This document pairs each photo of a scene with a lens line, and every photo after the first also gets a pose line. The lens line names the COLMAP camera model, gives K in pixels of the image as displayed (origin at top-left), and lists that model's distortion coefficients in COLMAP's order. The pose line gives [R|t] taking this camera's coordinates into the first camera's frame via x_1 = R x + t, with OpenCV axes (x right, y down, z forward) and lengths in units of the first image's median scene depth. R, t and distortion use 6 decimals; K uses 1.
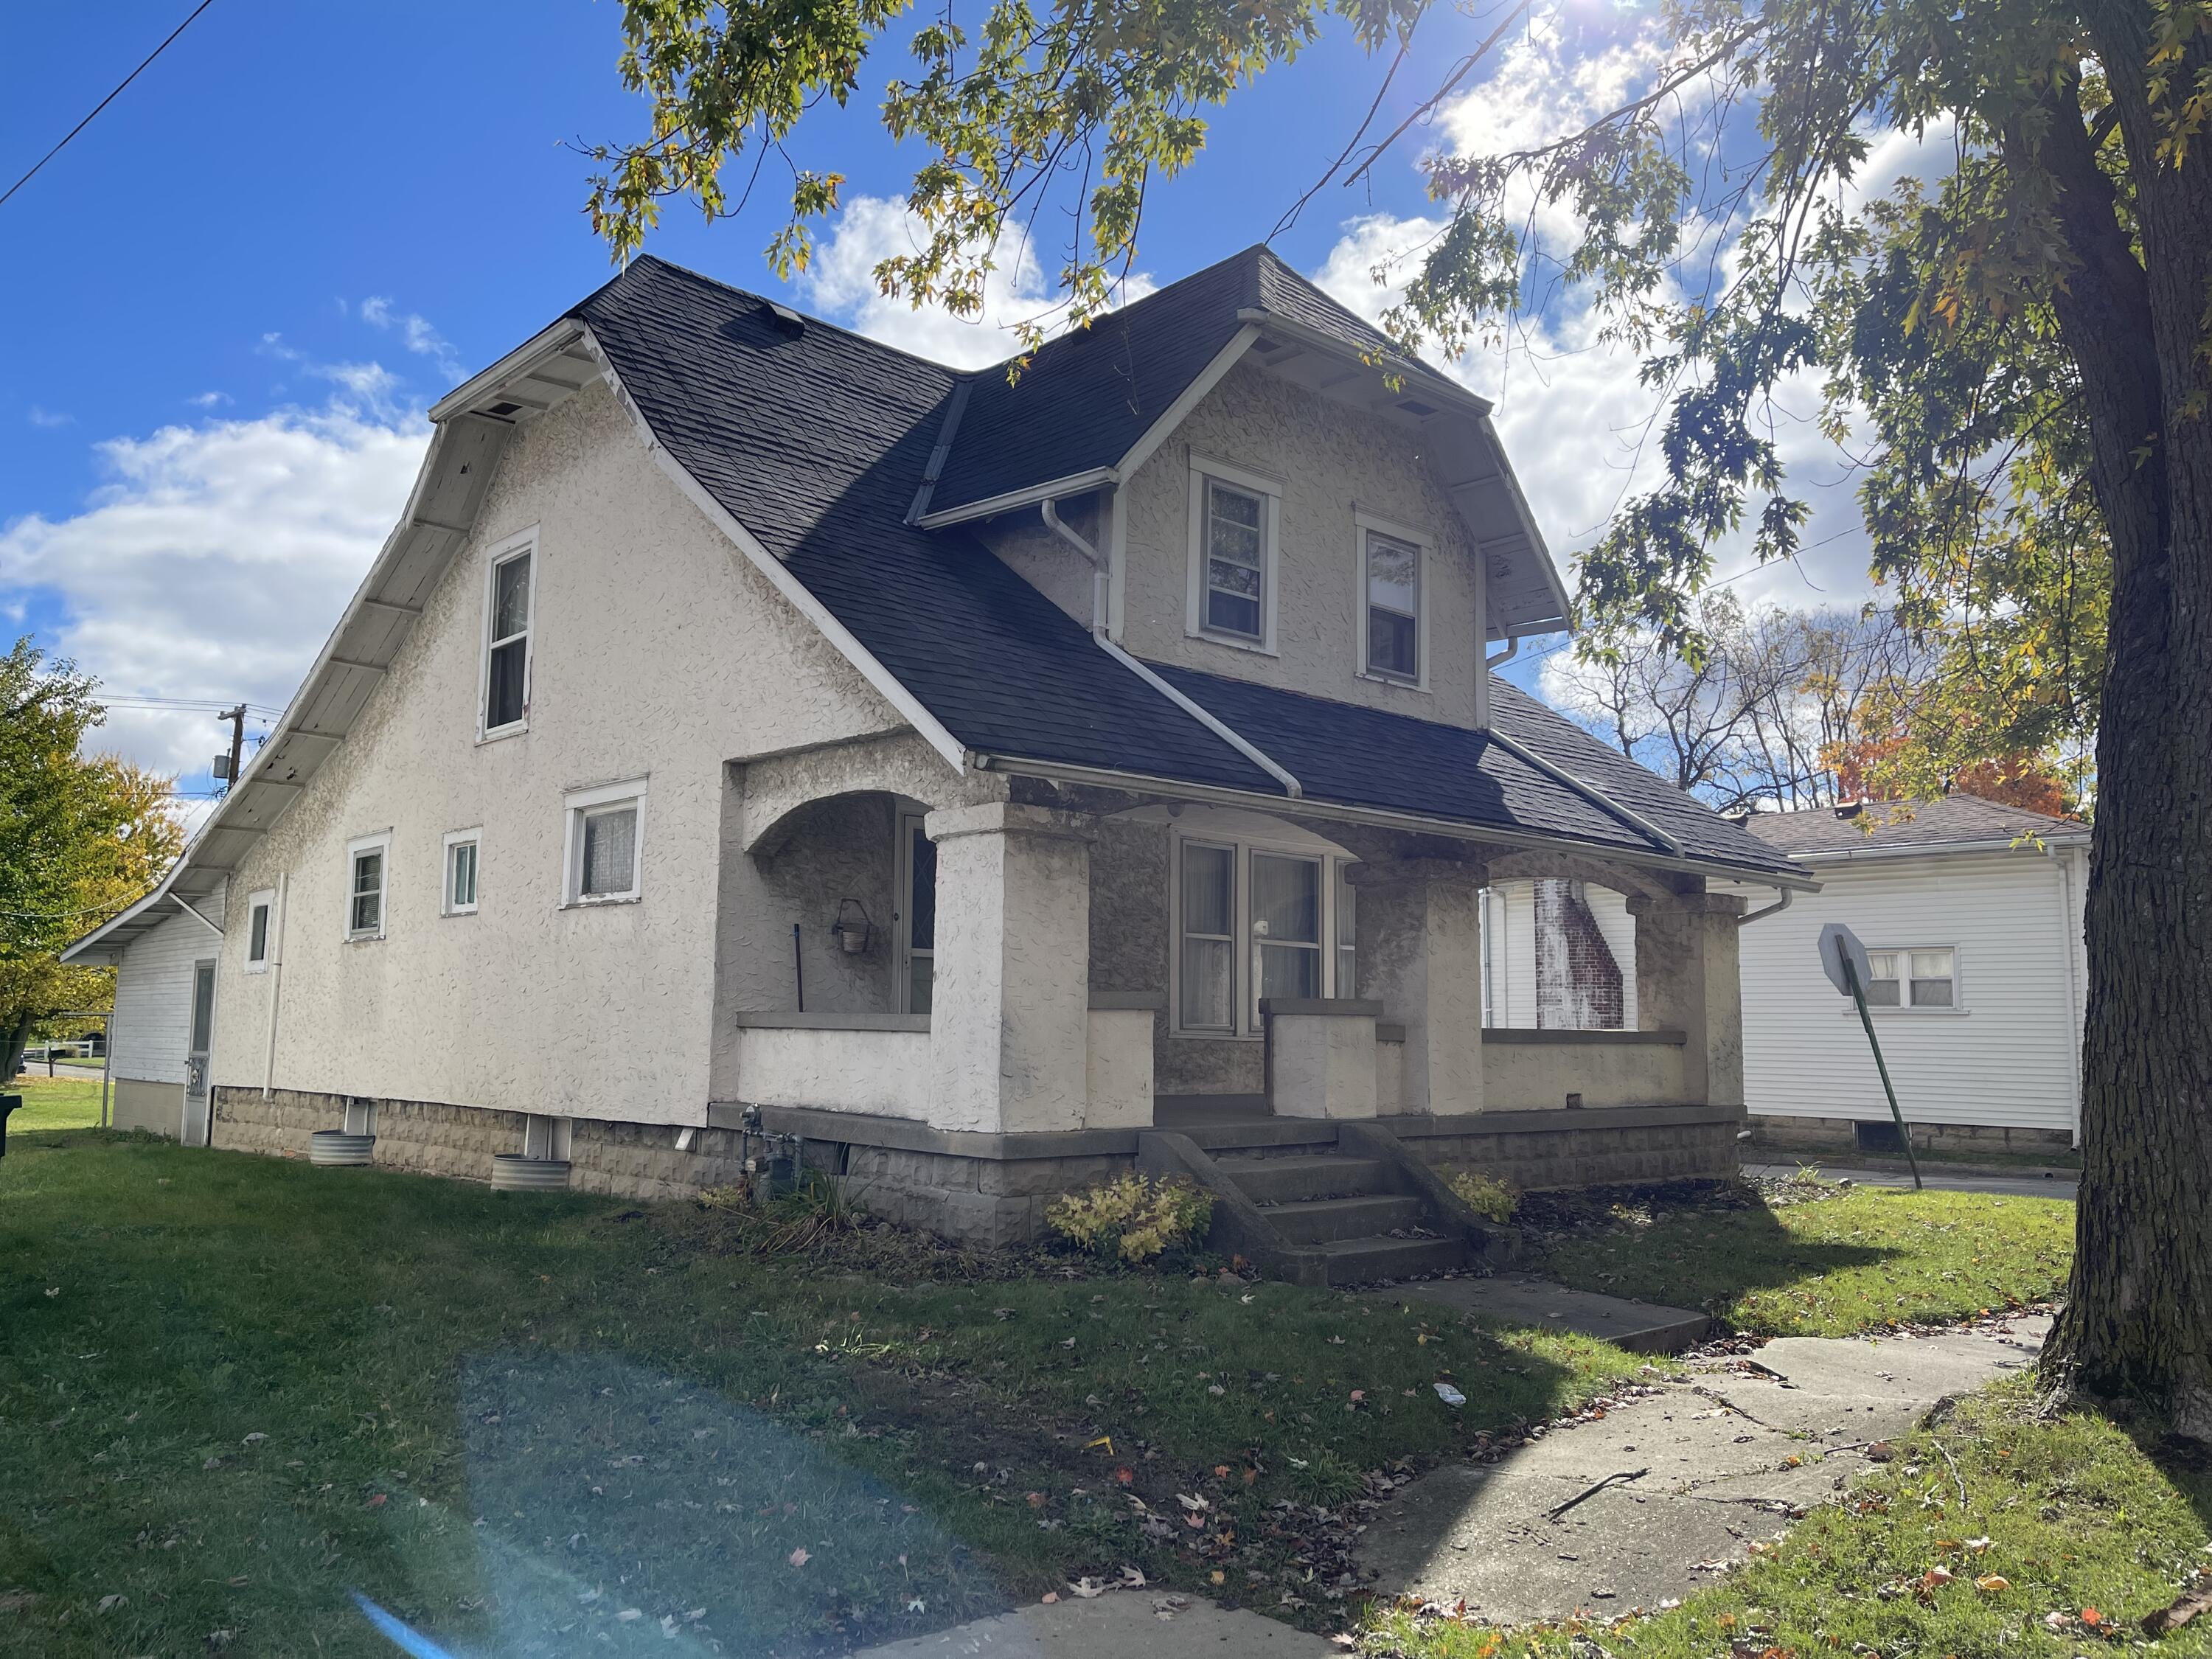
lens RADIAL K [[1673.3, 0, 1106.0], [0, 1673.3, 829.5], [0, 0, 1]] dist [-0.000309, -0.000351]
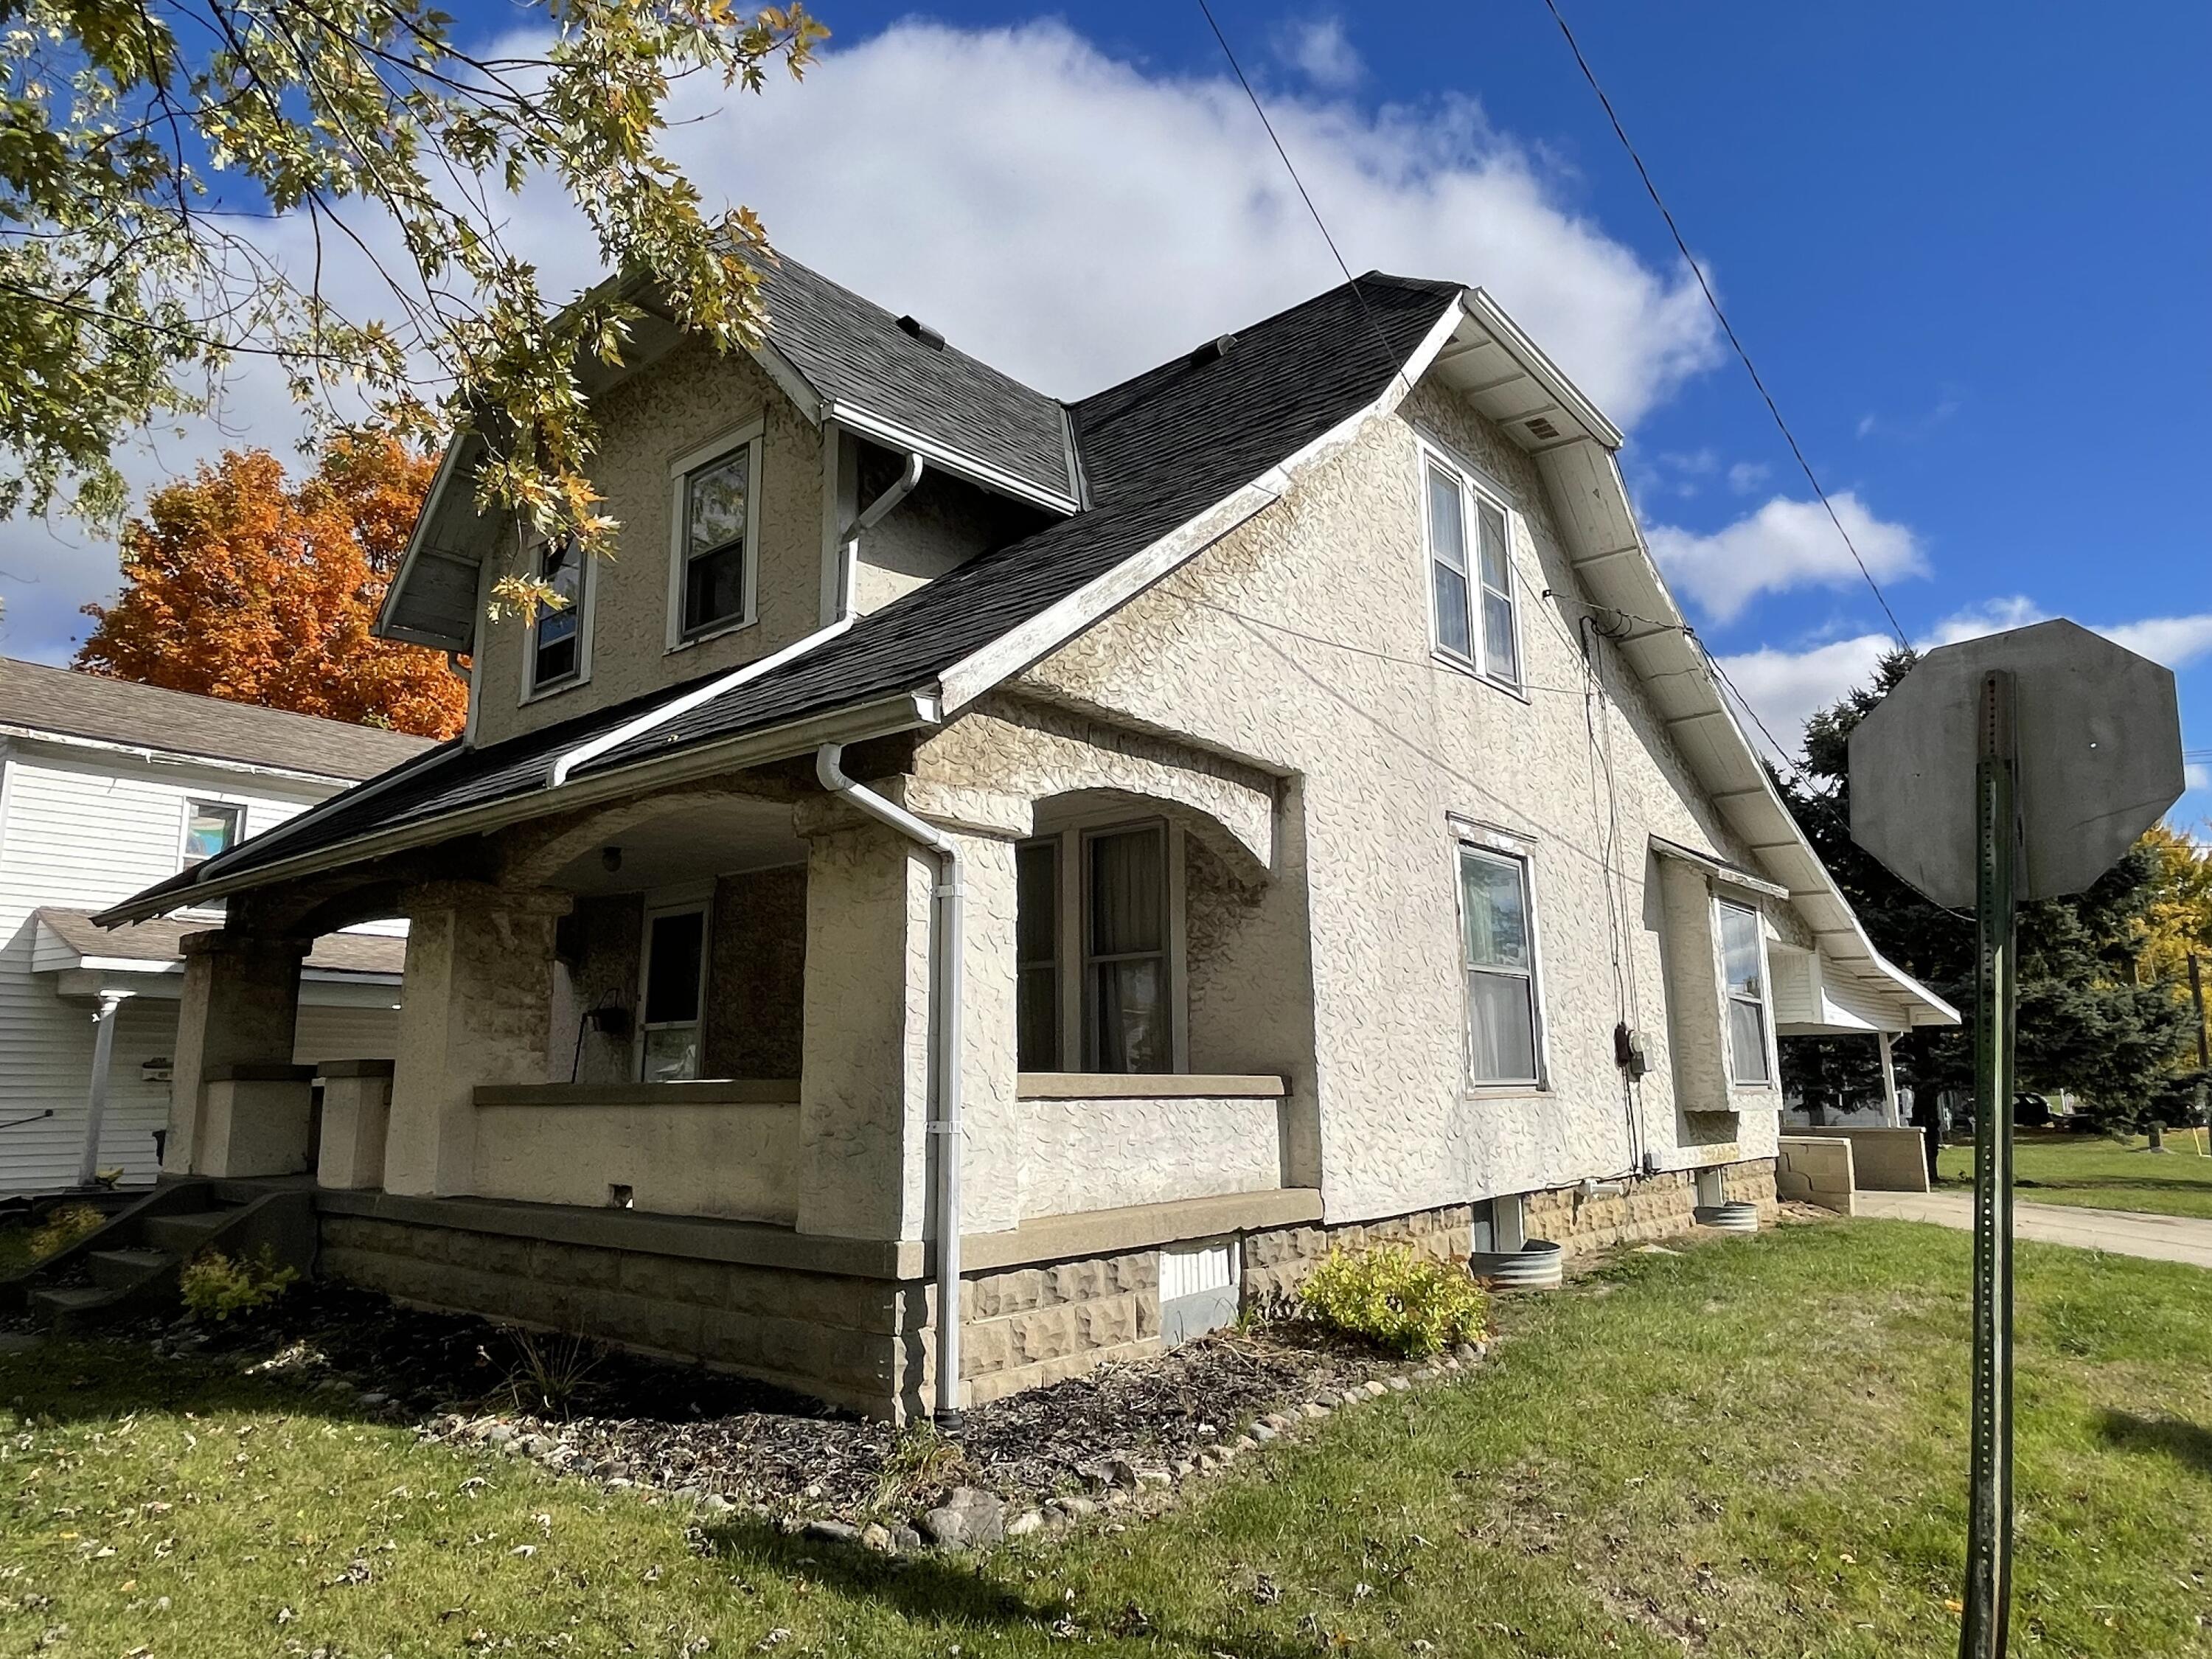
lens RADIAL K [[1398.8, 0, 1106.0], [0, 1398.8, 829.5], [0, 0, 1]] dist [0.000383, 0.000084]
pose [[0.149322, -0.194519, -0.969466, 0.820735], [0.131621, 0.975644, -0.175486, 0.139576], [0.979989, -0.101398, 0.171288, 1.070020]]
